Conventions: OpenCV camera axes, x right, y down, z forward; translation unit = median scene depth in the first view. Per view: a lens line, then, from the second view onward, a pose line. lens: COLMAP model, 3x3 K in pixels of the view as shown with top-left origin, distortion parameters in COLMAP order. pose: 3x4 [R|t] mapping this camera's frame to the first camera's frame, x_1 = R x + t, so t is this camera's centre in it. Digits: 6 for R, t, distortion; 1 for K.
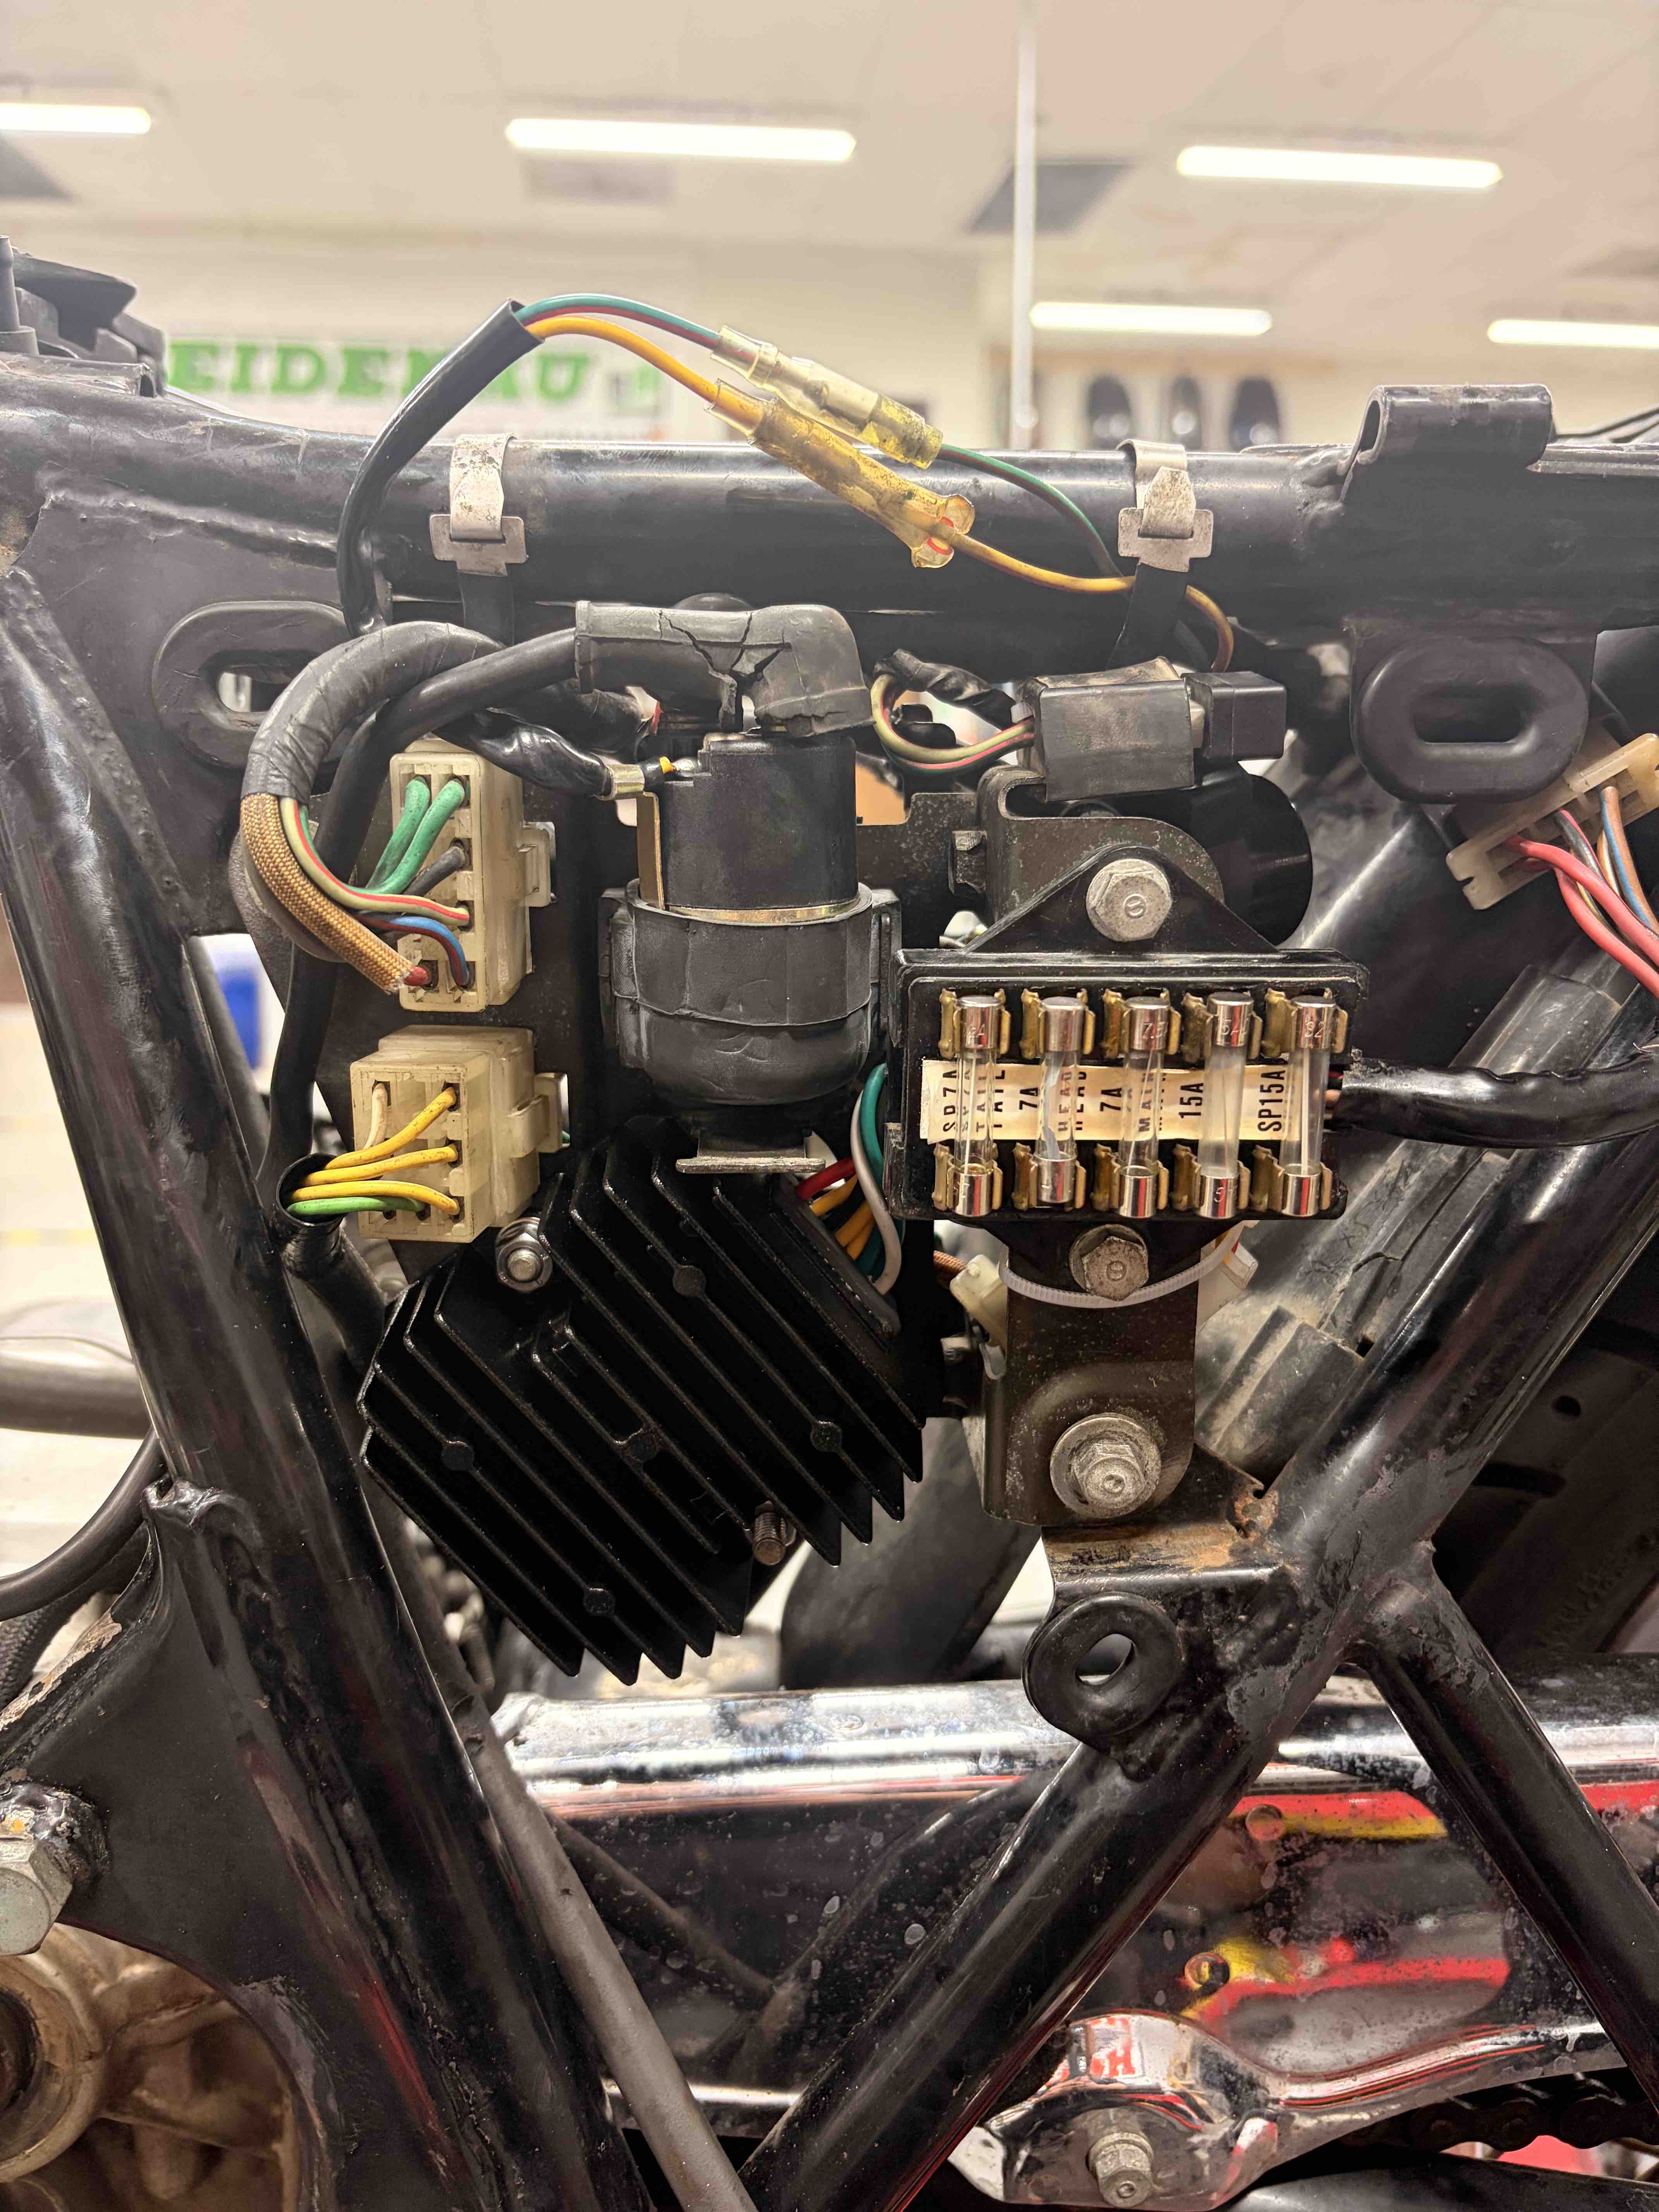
lens RADIAL K [[1741.2, 0, 829.5], [0, 1741.2, 1106.0], [0, 0, 1]] dist [0.033575, -0.072533]
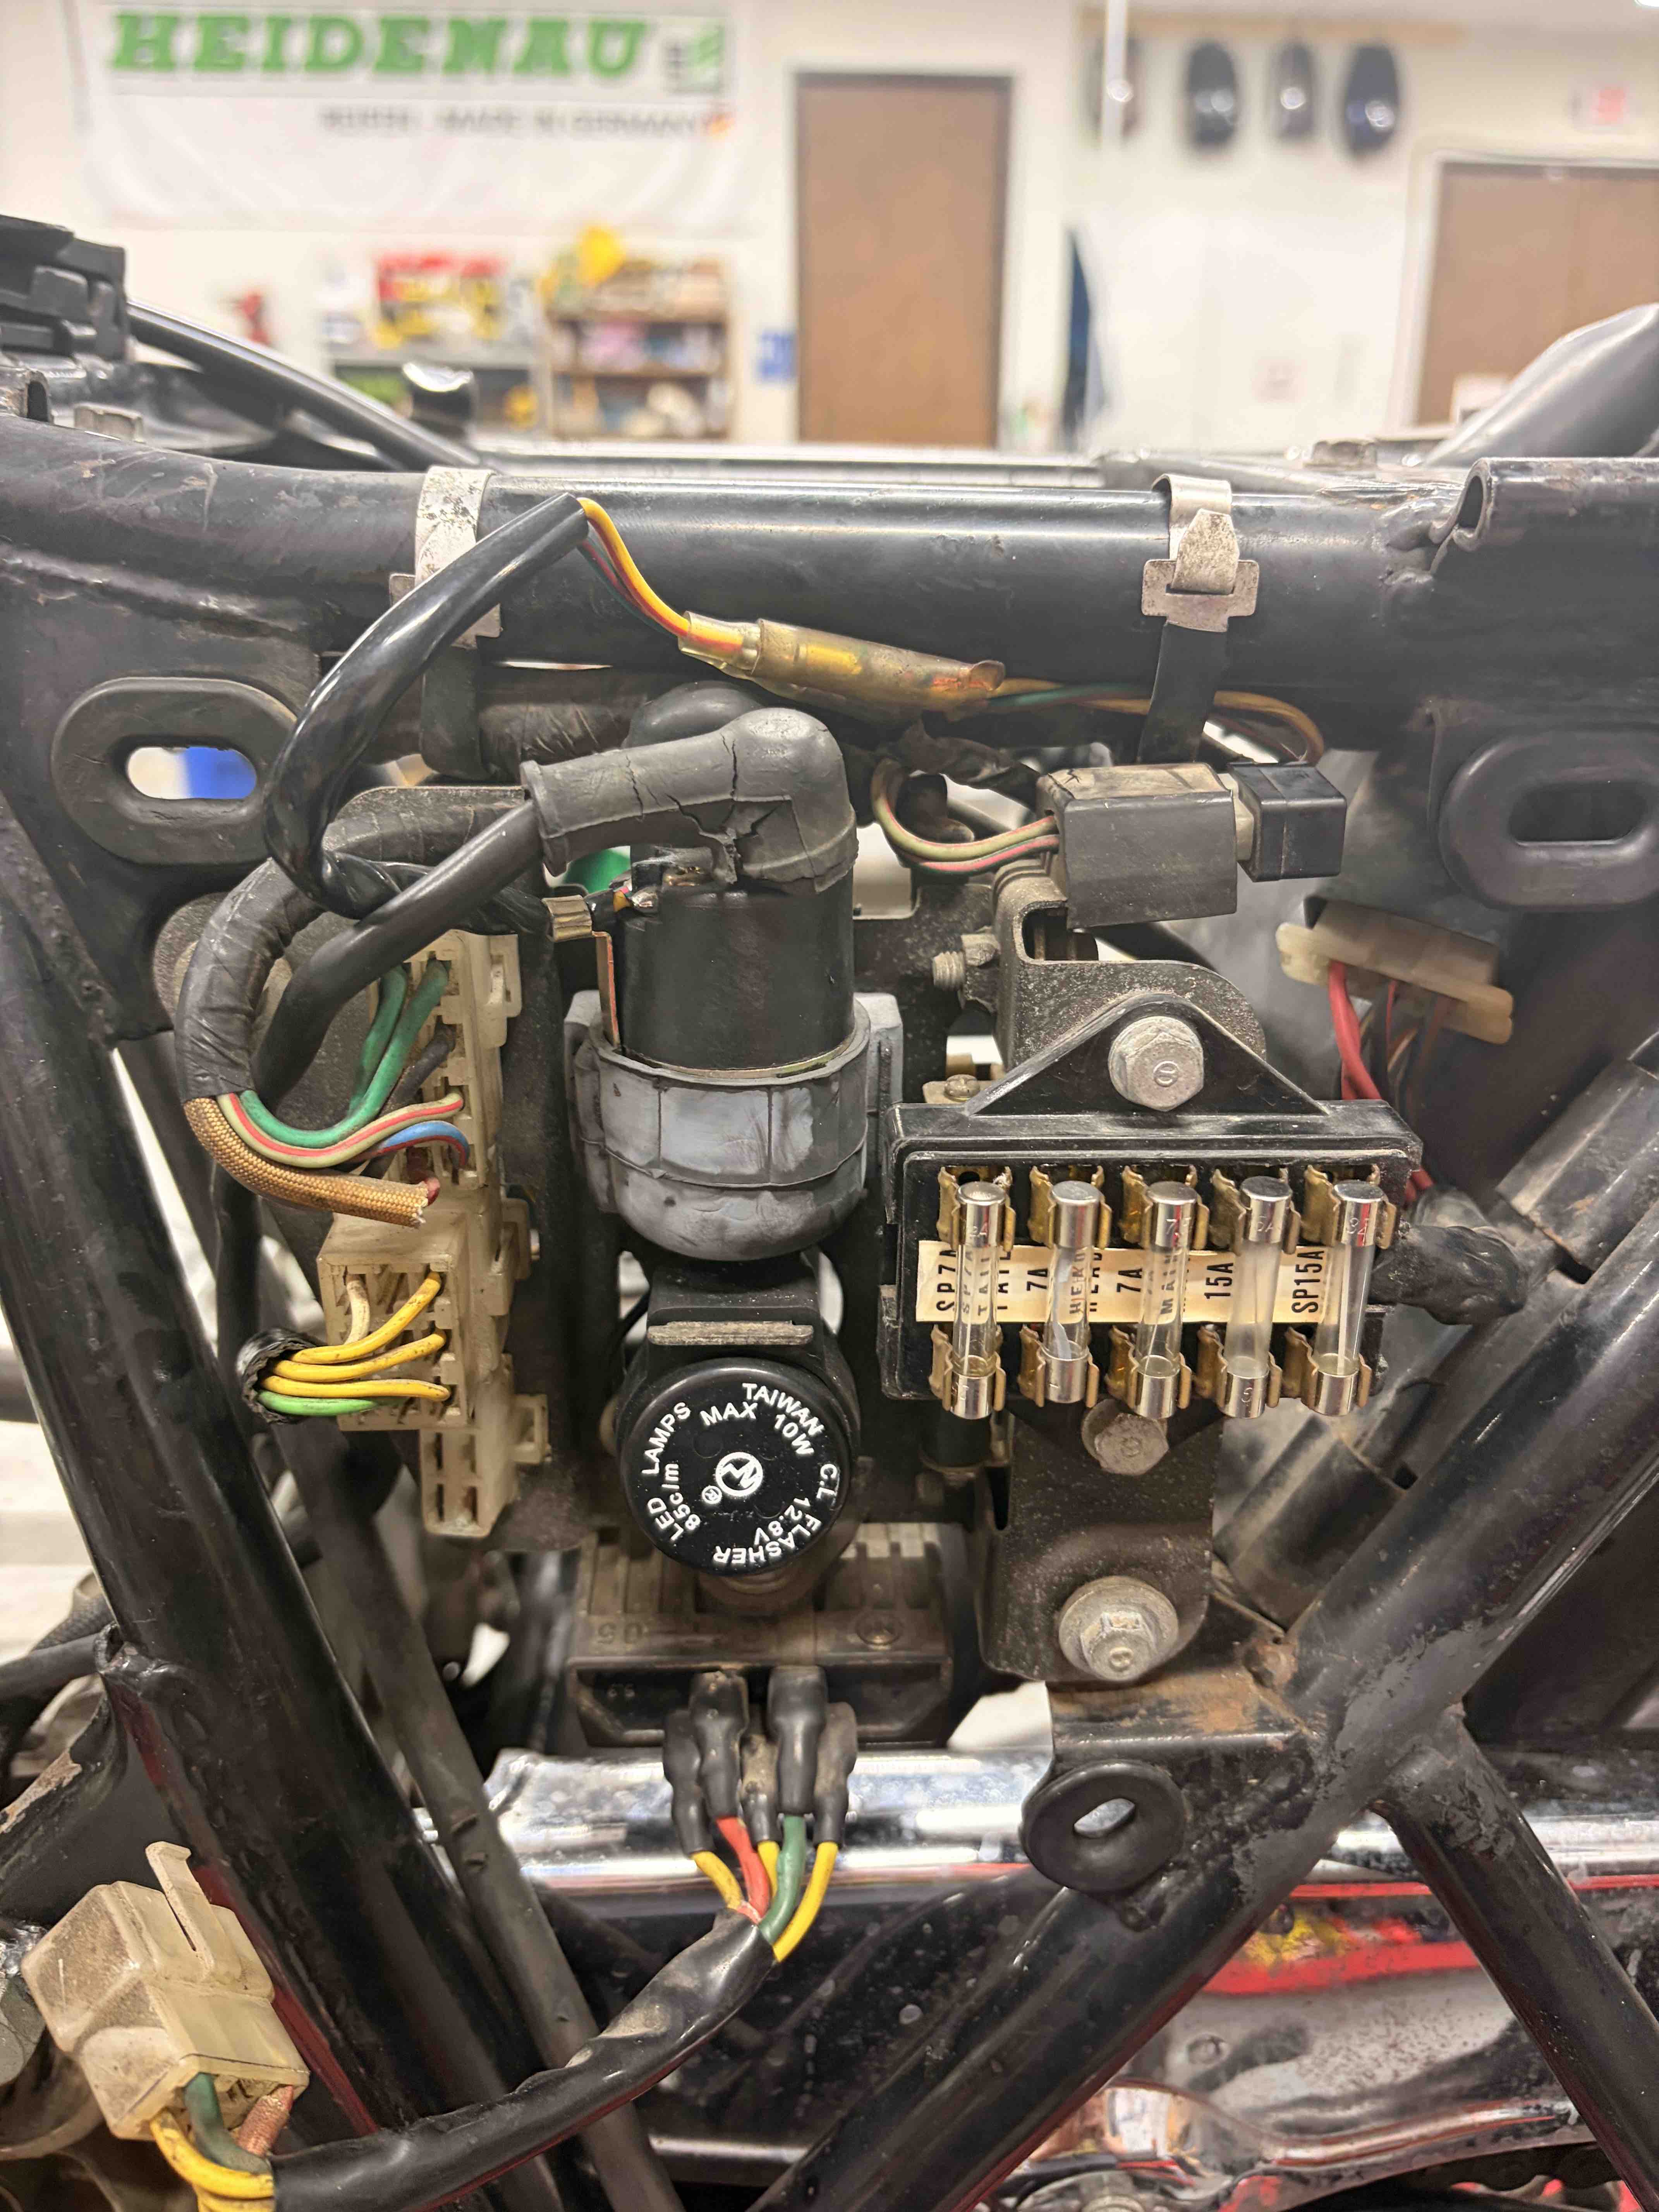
lens RADIAL K [[1731.5, 0, 841.2], [0, 1731.5, 1106.2], [0, 0, 1]] dist [0.082367, -0.140755]
pose [[0.999425, 0.014711, -0.030546, 0.037228], [-0.009766, 0.987685, 0.156151, -0.214223], [0.032467, -0.155763, 0.987261, 0.115871]]
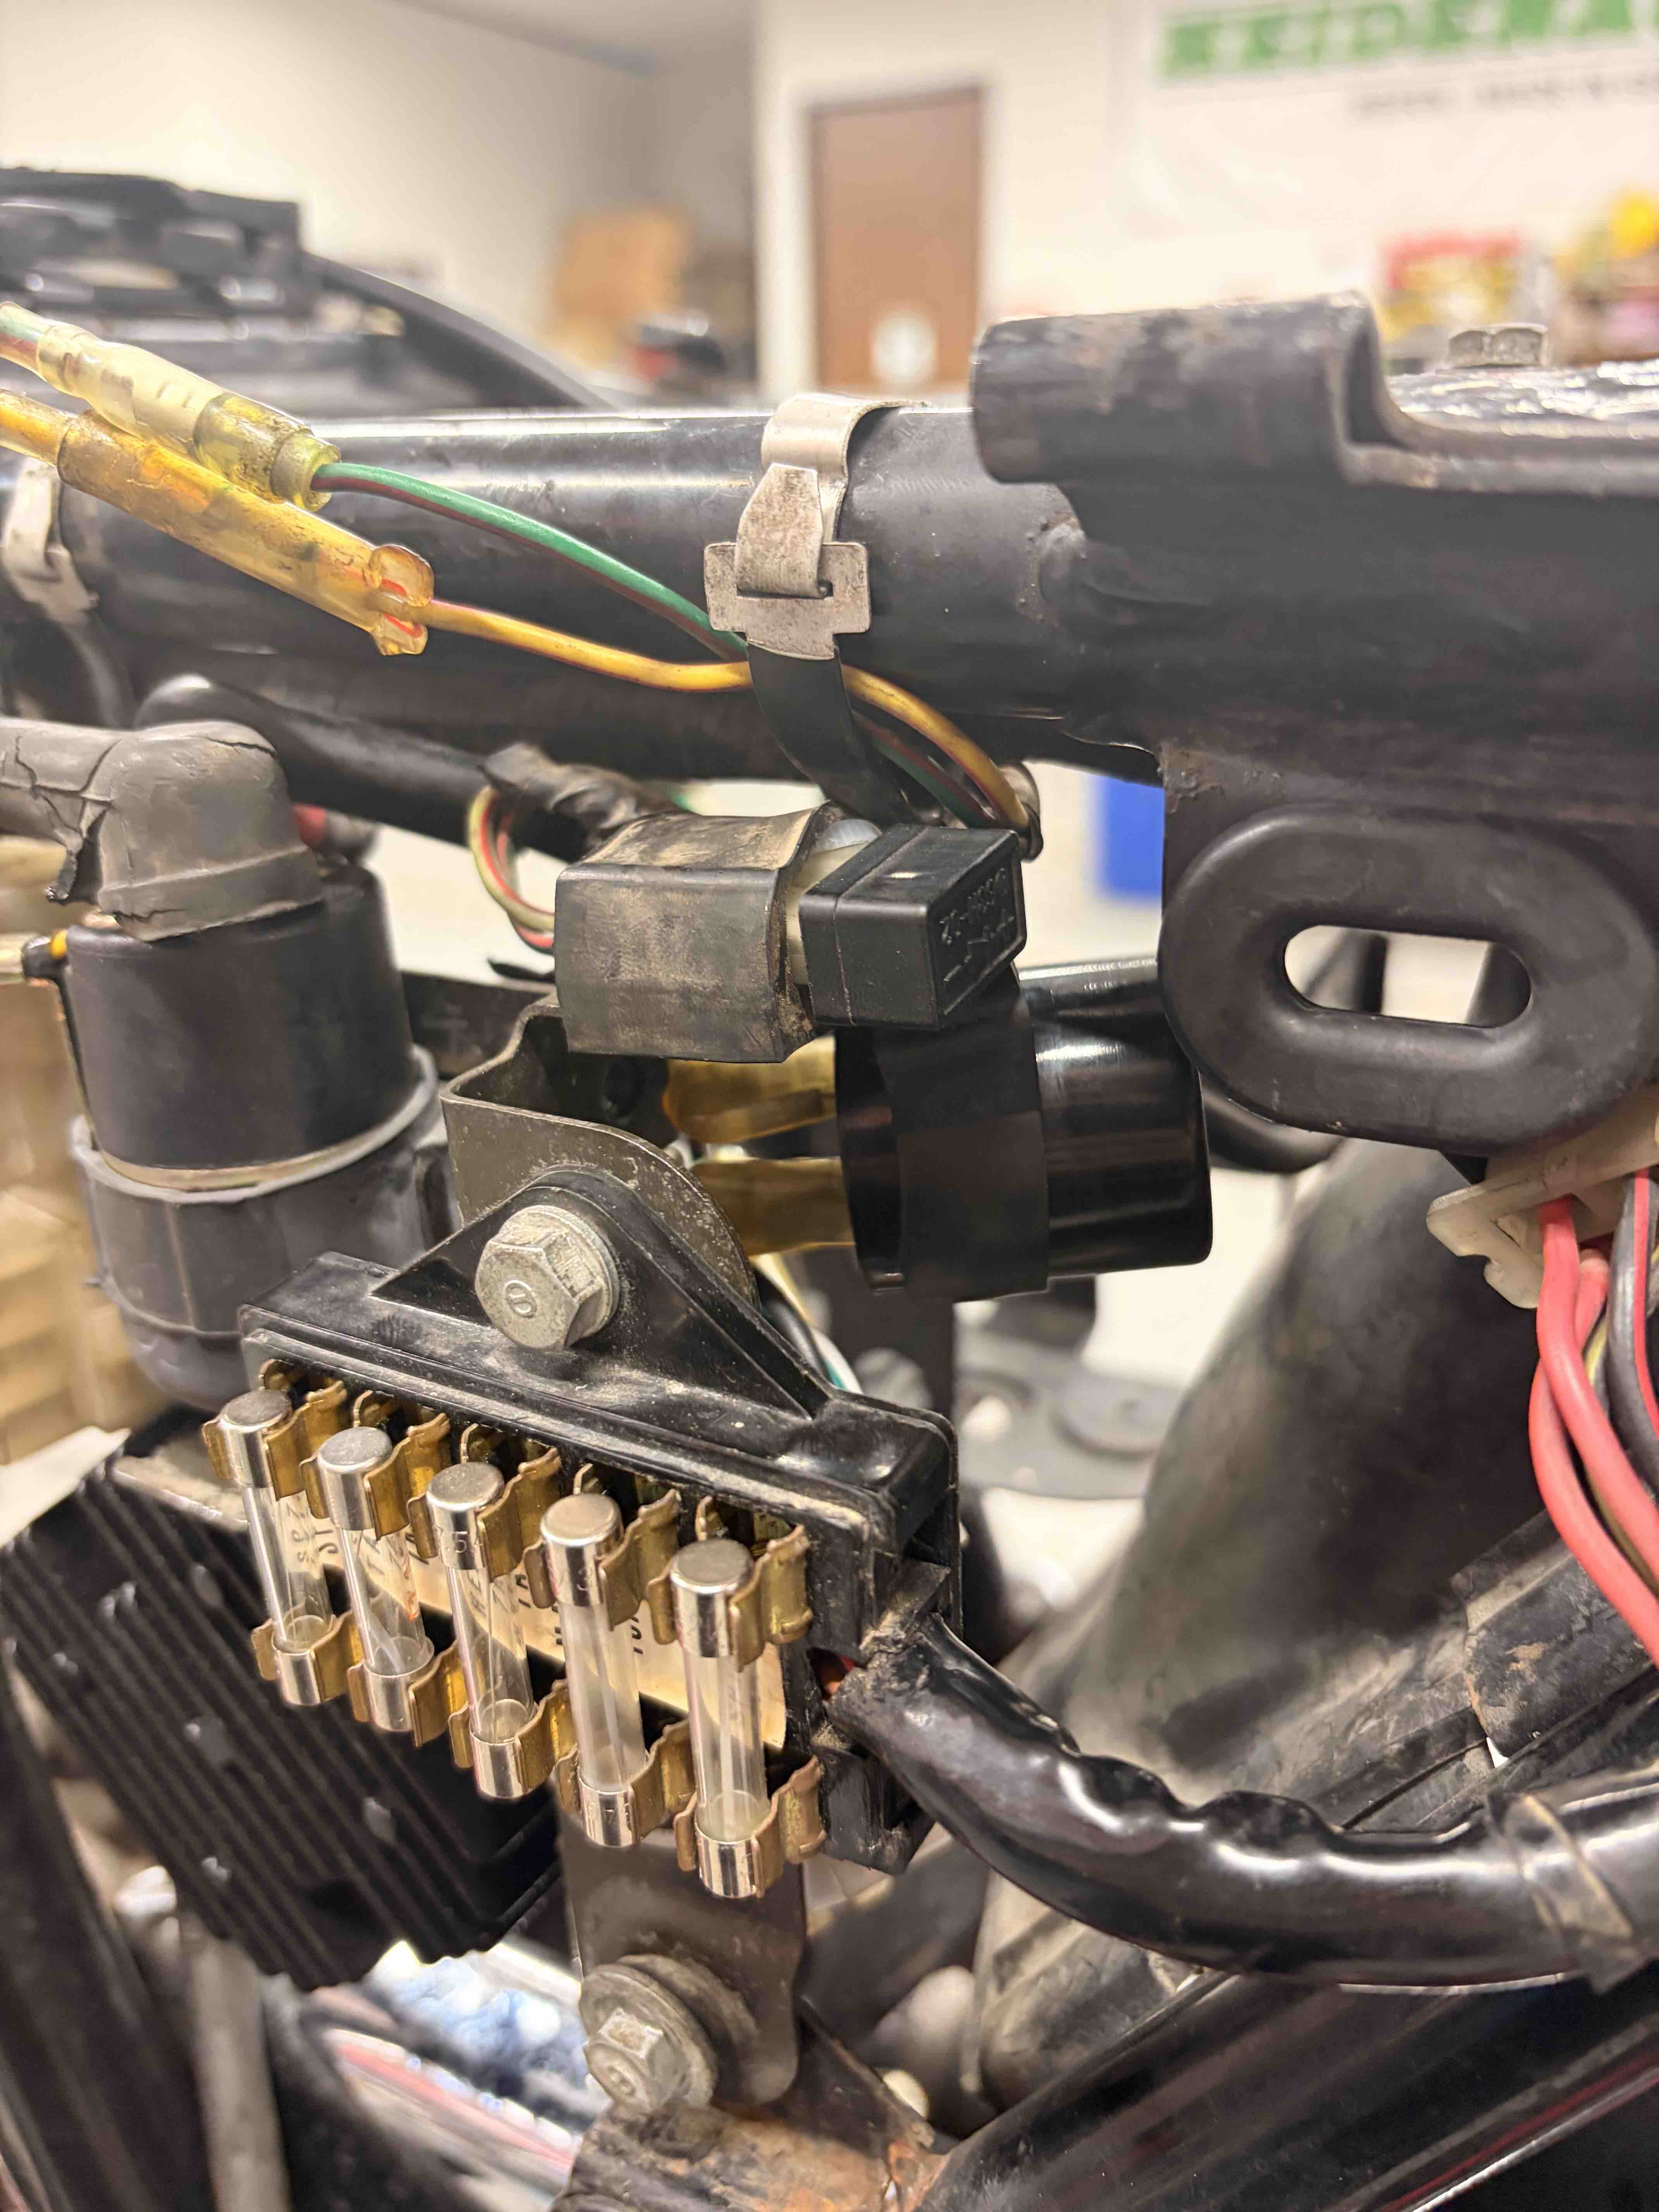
lens RADIAL K [[1741.2, 0, 829.5], [0, 1741.2, 1106.0], [0, 0, 1]] dist [0.033575, -0.072533]
pose [[0.836589, 0.175103, -0.519092, 0.492793], [-0.089760, 0.978550, 0.185429, -0.263489], [0.540427, -0.108534, 0.834362, 0.522324]]
